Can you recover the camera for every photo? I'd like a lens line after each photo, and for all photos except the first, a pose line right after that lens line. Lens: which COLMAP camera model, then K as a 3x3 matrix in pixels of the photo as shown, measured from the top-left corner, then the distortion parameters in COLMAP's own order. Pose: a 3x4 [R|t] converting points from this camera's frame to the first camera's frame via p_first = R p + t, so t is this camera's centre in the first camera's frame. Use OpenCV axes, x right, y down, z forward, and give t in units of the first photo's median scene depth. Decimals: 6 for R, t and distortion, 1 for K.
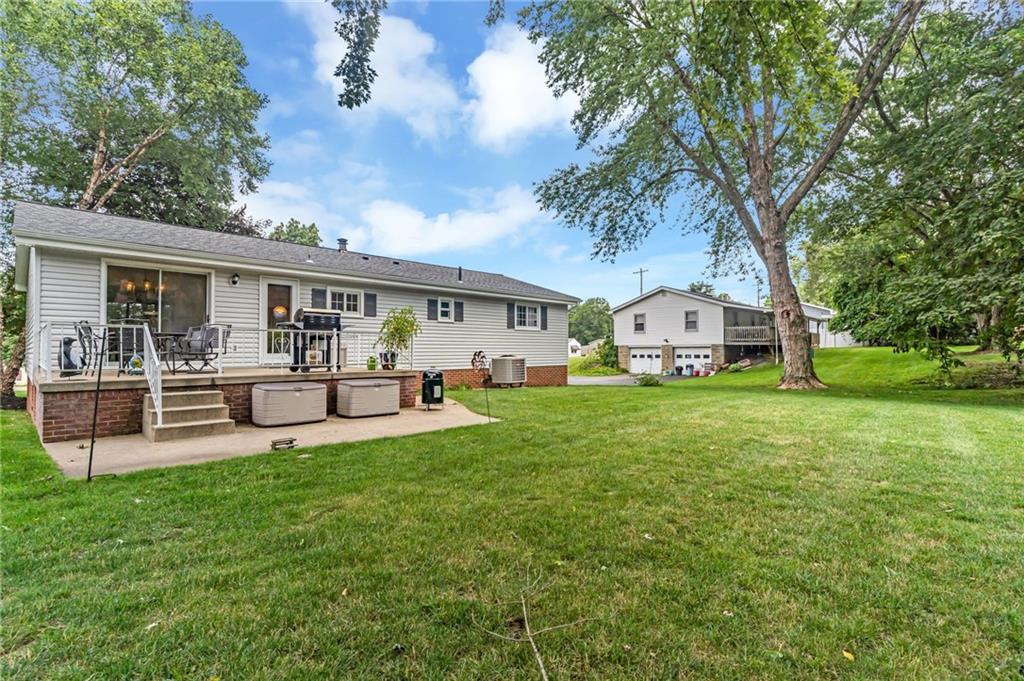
lens RADIAL K [[490.6, 0, 512.0], [0, 490.6, 345.2], [0, 0, 1]] dist [-0.000407, 0.000753]
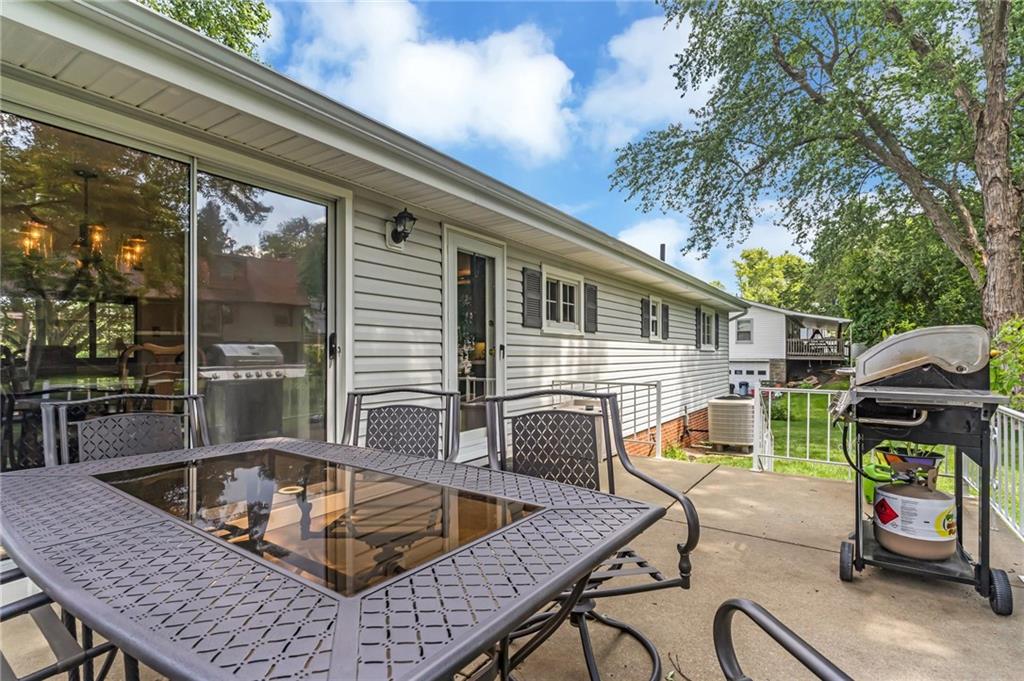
lens RADIAL K [[490.6, 0, 513.6], [0, 490.6, 354.6], [0, 0, 1]] dist [-0.000407, 0.000753]
pose [[0.987469, 0.000216, 0.157812, -0.318382], [-0.001743, 0.999953, 0.009532, -0.029841], [-0.157803, -0.009688, 0.987423, 0.385614]]
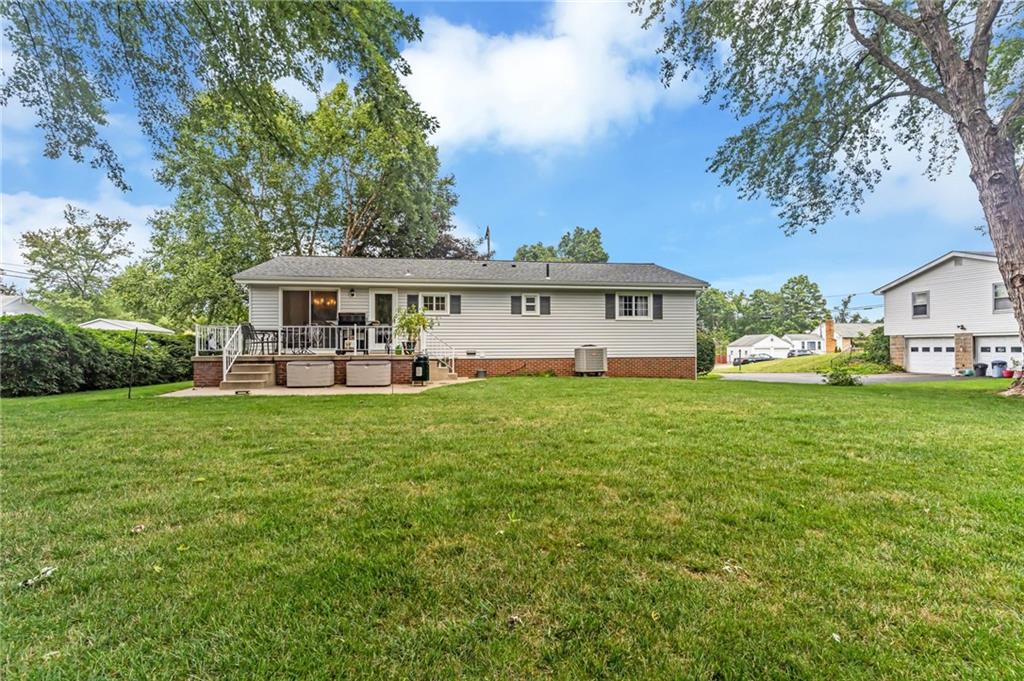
lens RADIAL K [[490.6, 0, 513.3], [0, 490.6, 337.9], [0, 0, 1]] dist [-0.000407, 0.000753]
pose [[0.788967, -0.012315, -0.614312, 0.427928], [0.009239, 0.999924, -0.008179, 0.010623], [0.614366, 0.000777, 0.789021, 0.077338]]
